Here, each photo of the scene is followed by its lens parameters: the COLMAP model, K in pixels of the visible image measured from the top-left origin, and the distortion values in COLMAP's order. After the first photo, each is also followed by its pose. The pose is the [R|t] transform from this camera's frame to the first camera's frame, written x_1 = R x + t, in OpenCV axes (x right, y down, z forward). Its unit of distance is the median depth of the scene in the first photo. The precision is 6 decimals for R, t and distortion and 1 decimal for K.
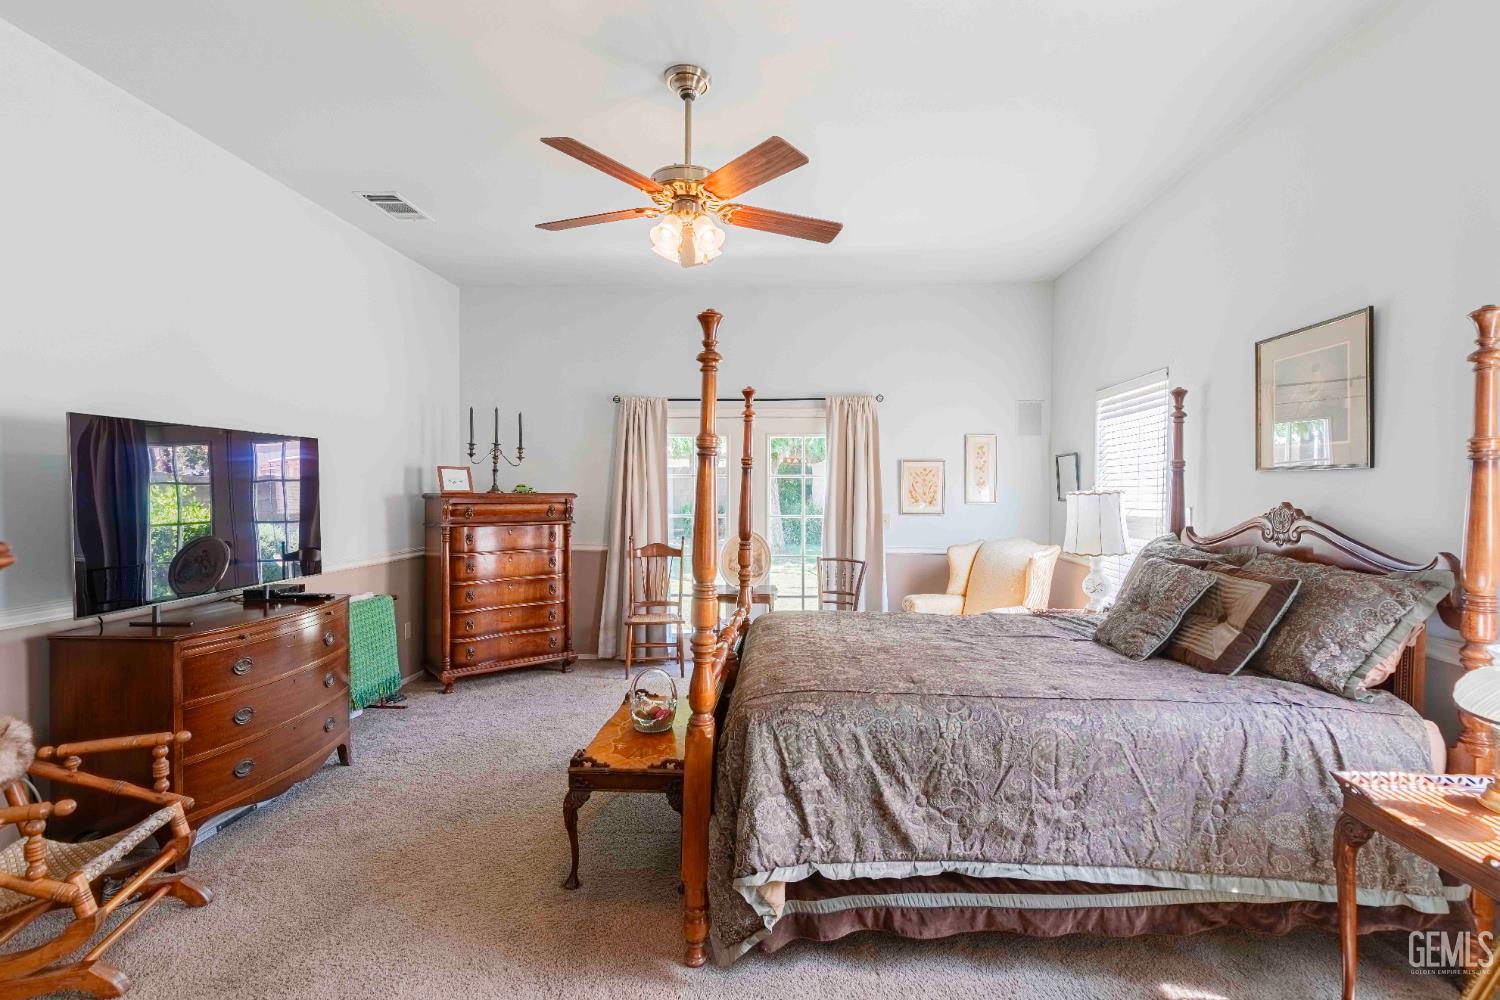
lens RADIAL K [[675.4, 0, 754.3], [0, 675.4, 506.1], [0, 0, 1]] dist [0.001003, 0.000010]
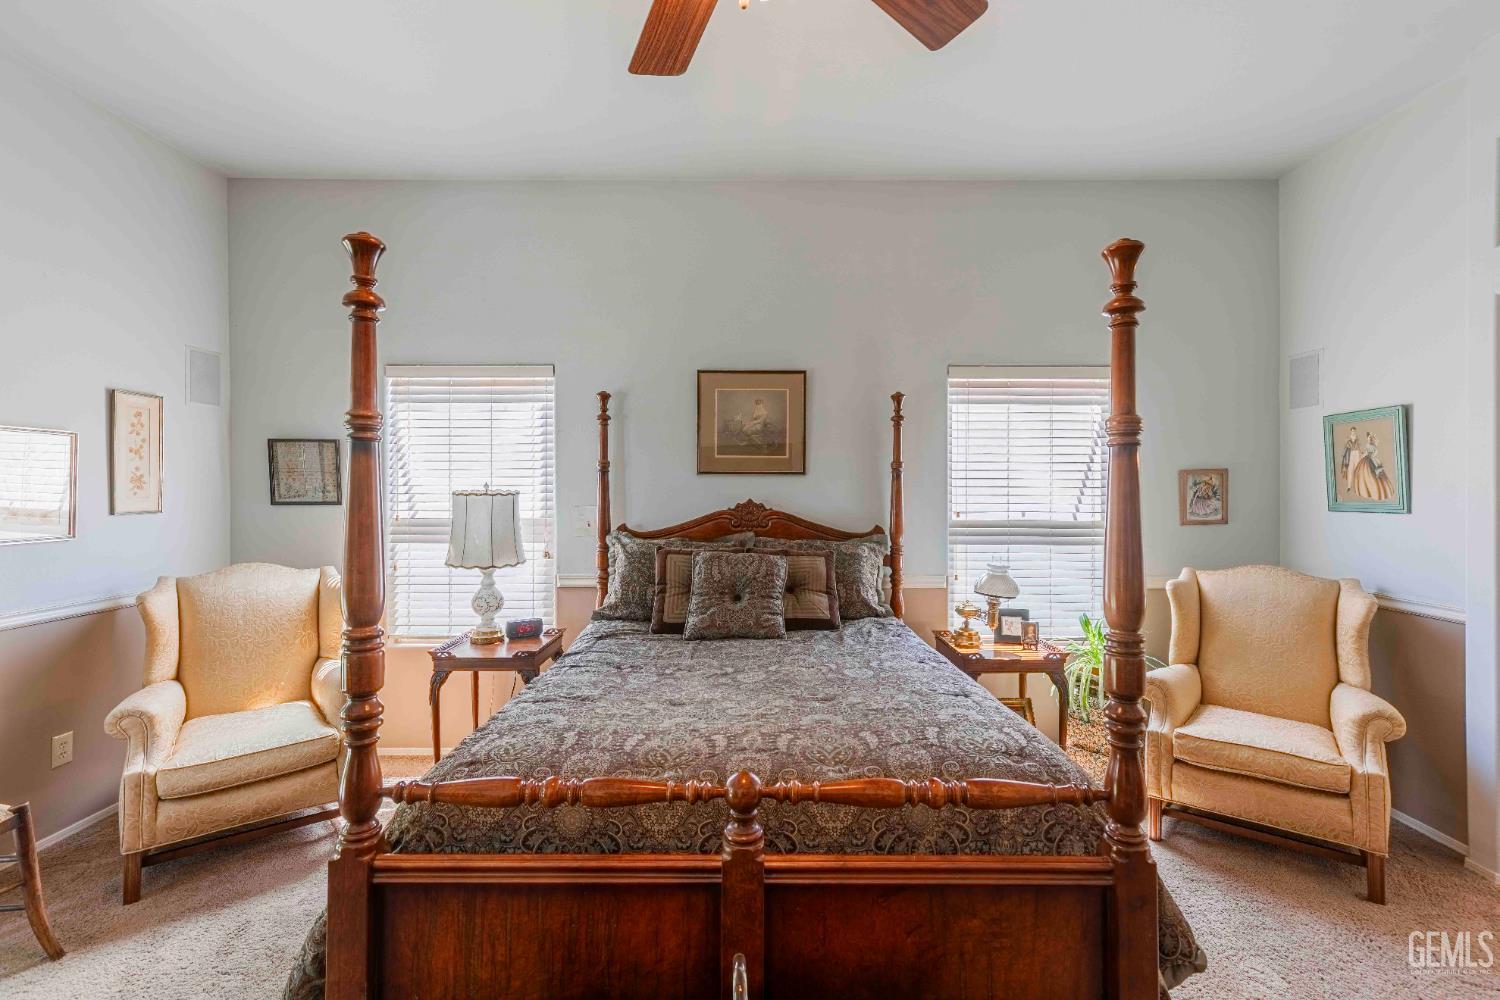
lens RADIAL K [[684.7, 0, 749.0], [0, 684.7, 493.3], [0, 0, 1]] dist [0.004322, 0.000094]
pose [[-0.073258, -0.012965, 0.997229, -0.441601], [0.022606, 0.999637, 0.014657, -0.029081], [-0.997057, 0.023617, -0.072938, 0.862359]]
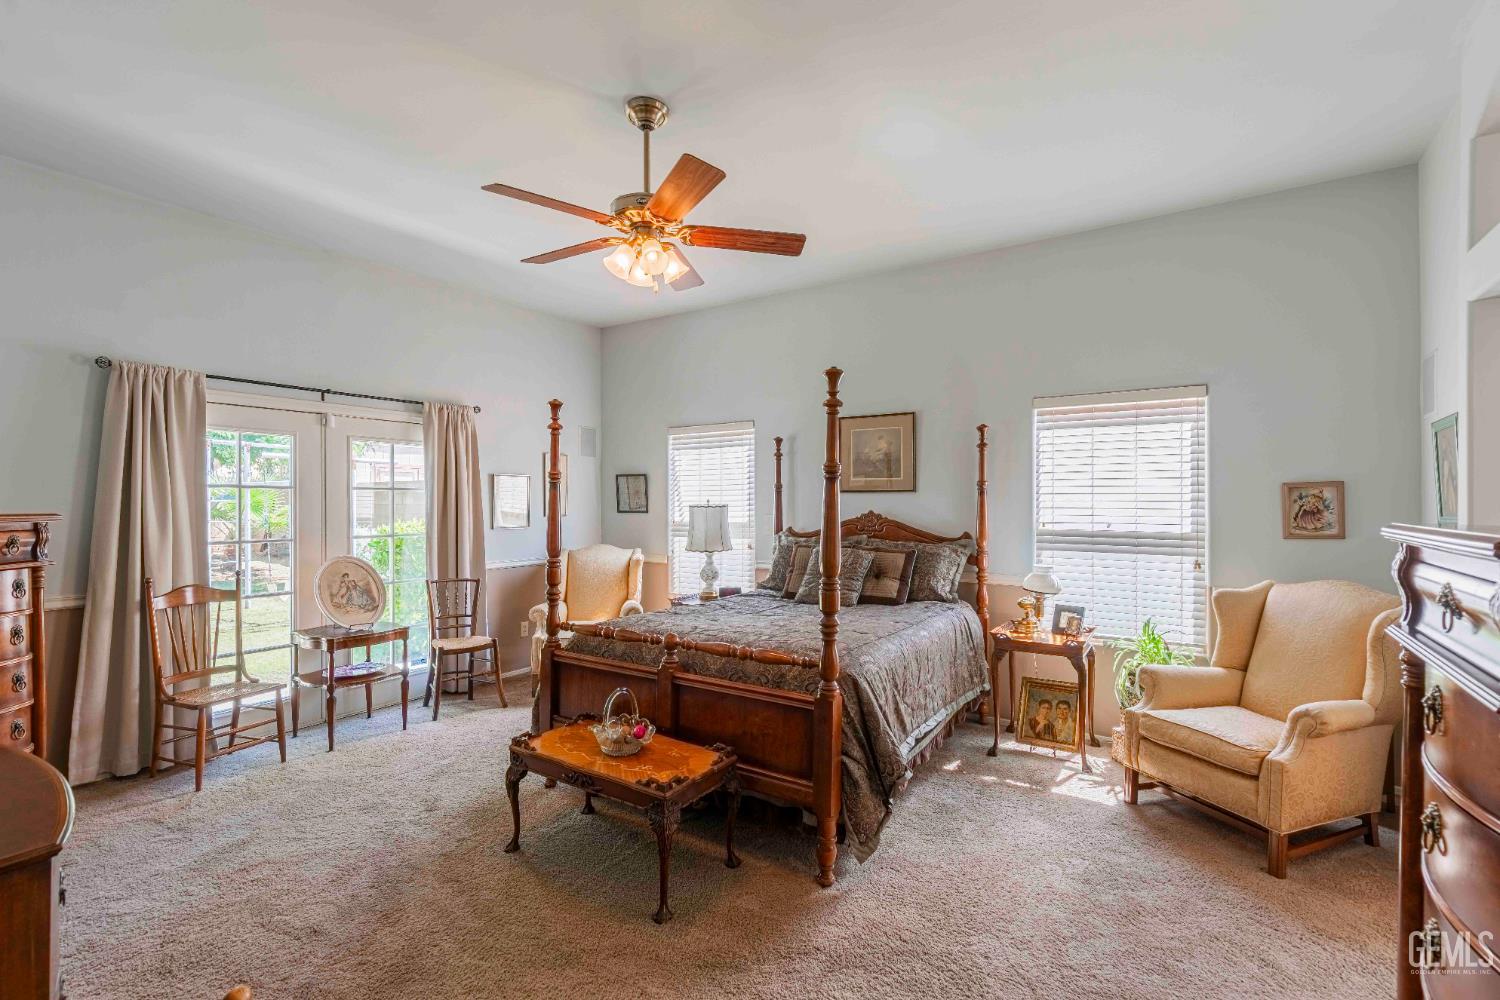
lens RADIAL K [[692.7, 0, 737.9], [0, 692.7, 505.9], [0, 0, 1]] dist [0.001303, -0.000099]
pose [[0.506905, -0.007922, 0.861966, -0.775967], [0.023498, 0.999713, -0.004630, -0.014085], [-0.861682, 0.022601, 0.506946, 0.288167]]
